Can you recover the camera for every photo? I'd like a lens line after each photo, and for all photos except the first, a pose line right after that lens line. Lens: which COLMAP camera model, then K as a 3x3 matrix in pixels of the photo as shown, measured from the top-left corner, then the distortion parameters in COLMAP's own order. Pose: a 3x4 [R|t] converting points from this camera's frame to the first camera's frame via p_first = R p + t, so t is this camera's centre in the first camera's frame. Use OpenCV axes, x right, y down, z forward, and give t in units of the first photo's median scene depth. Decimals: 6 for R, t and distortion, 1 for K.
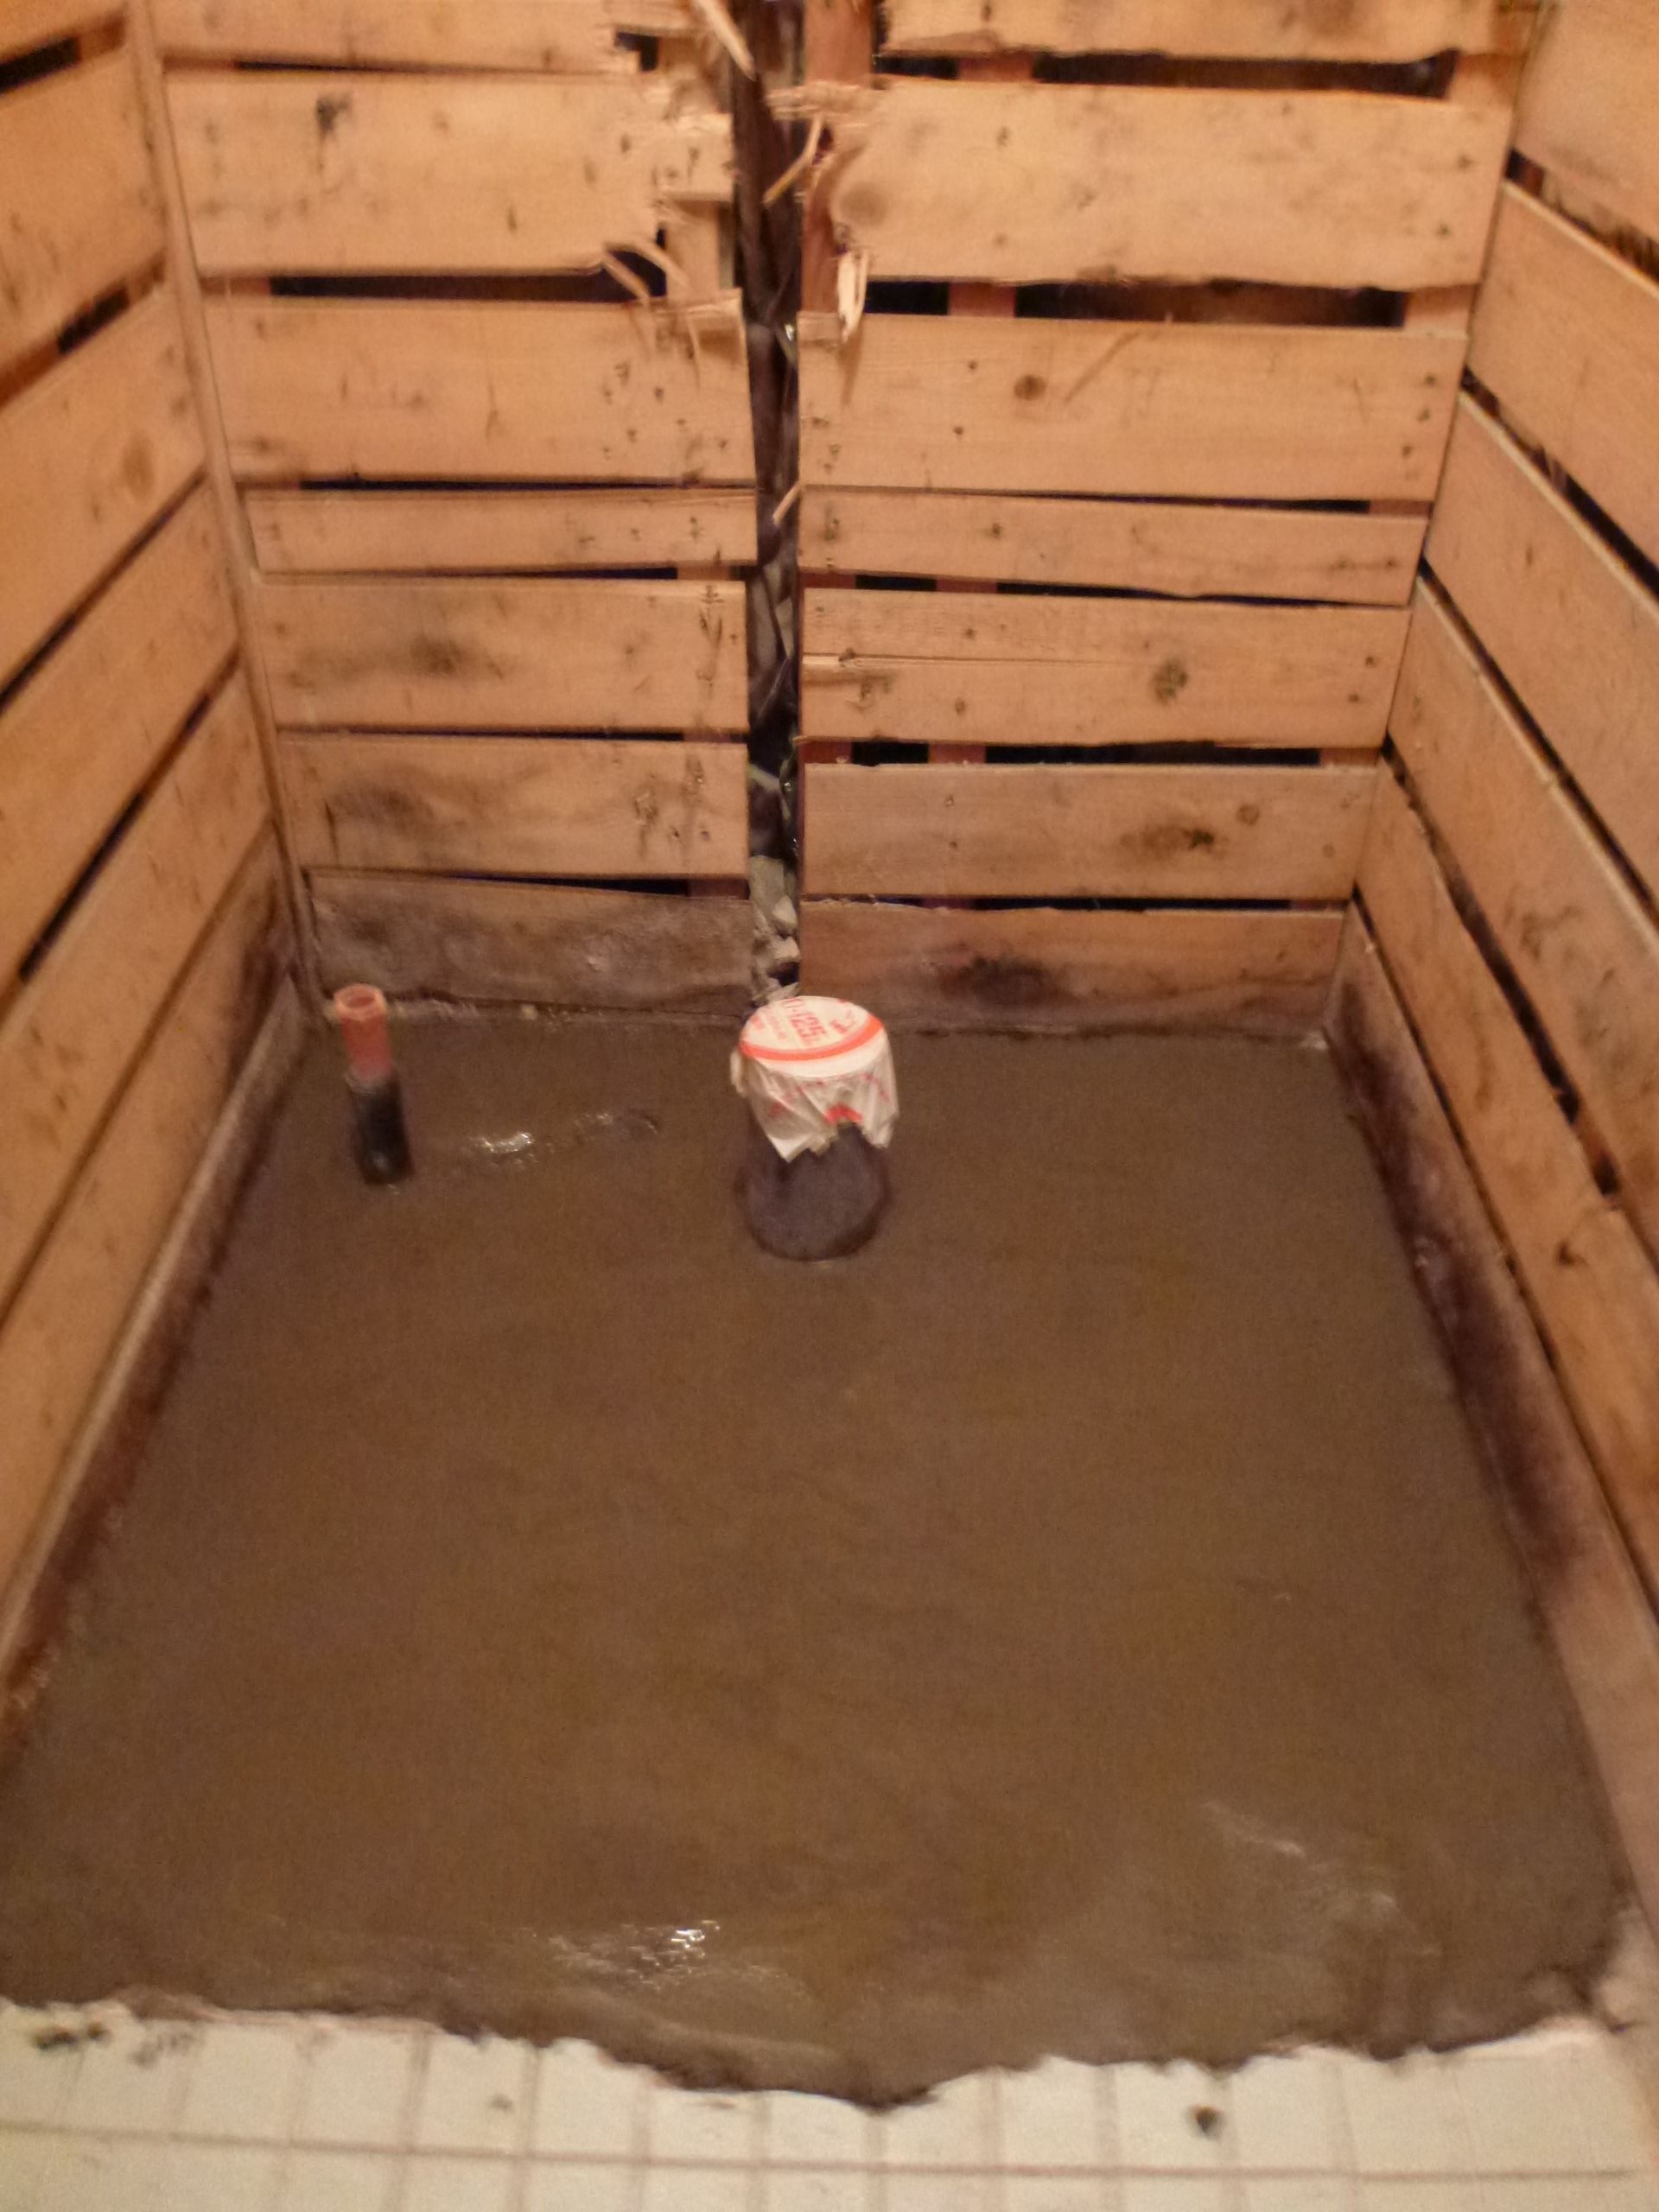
lens RADIAL K [[1867.9, 0, 829.5], [0, 1867.9, 1106.0], [0, 0, 1]] dist [-0.140282, -0.000859]
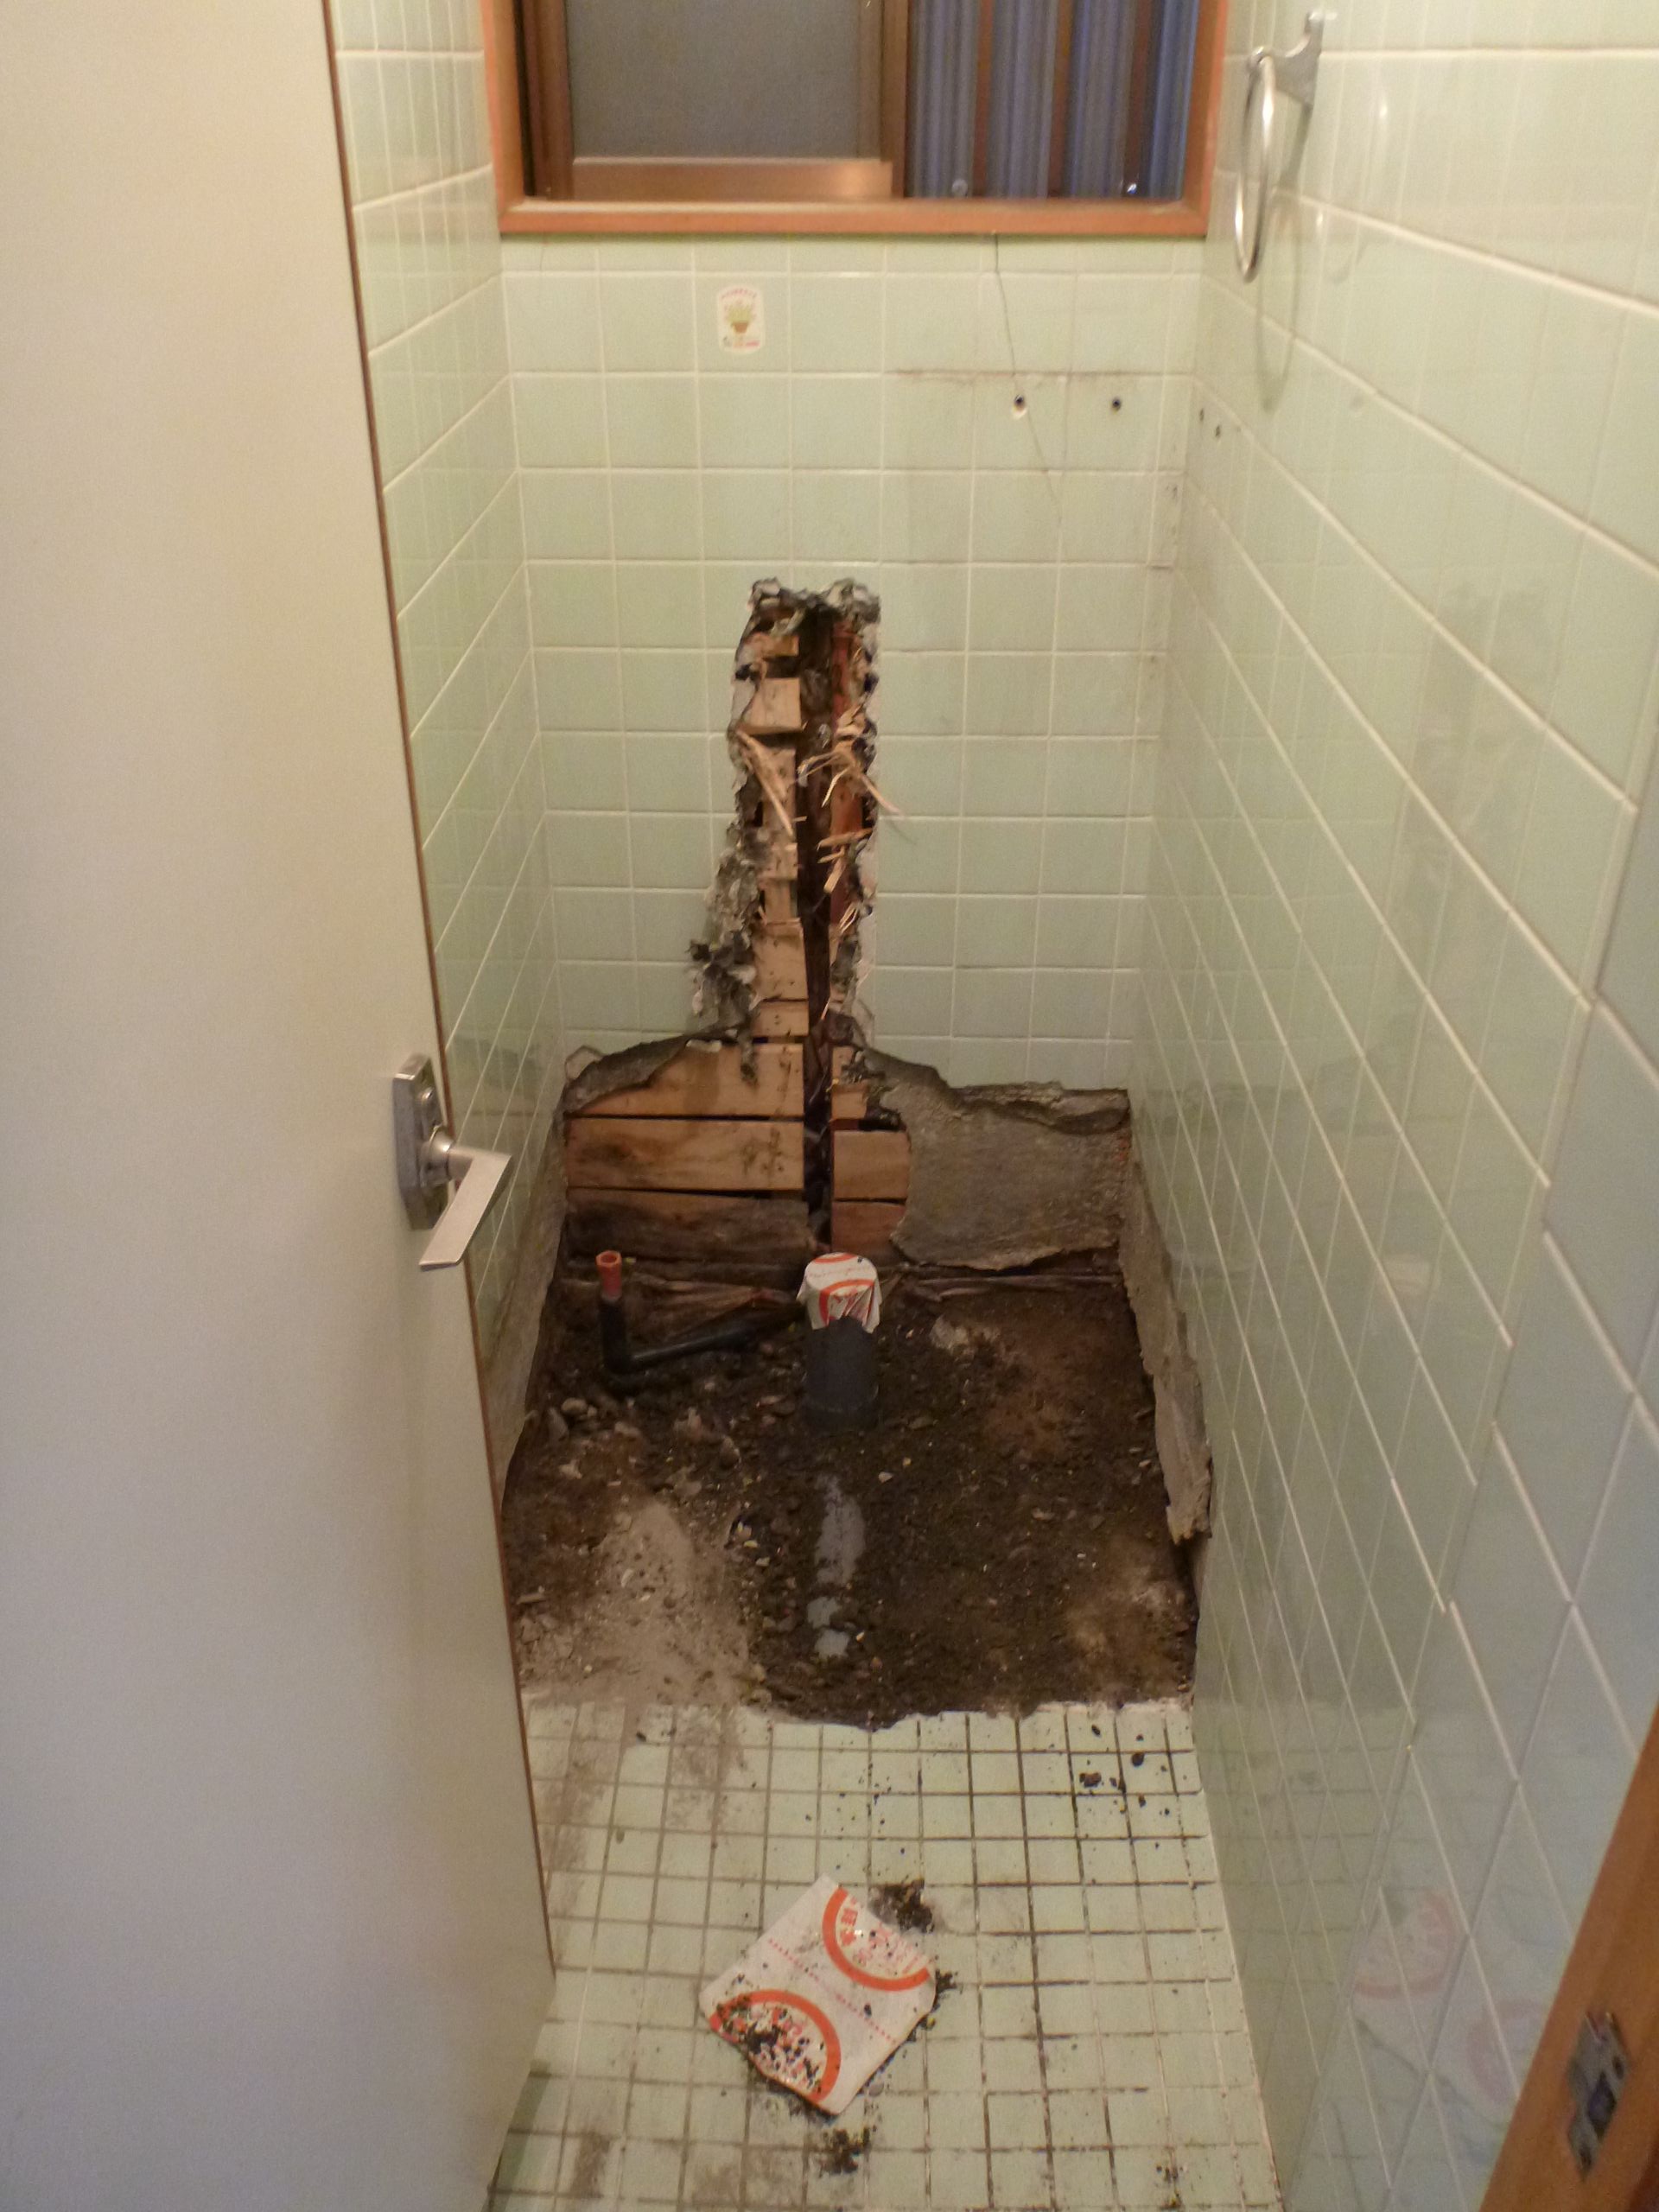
lens RADIAL K [[1867.9, 0, 829.5], [0, 1867.9, 1106.0], [0, 0, 1]] dist [-0.140282, -0.000859]
pose [[0.999839, -0.010889, -0.014269, 0.009975], [0.008963, 0.991648, -0.128658, 0.035686], [0.015551, 0.128510, 0.991586, -0.897079]]
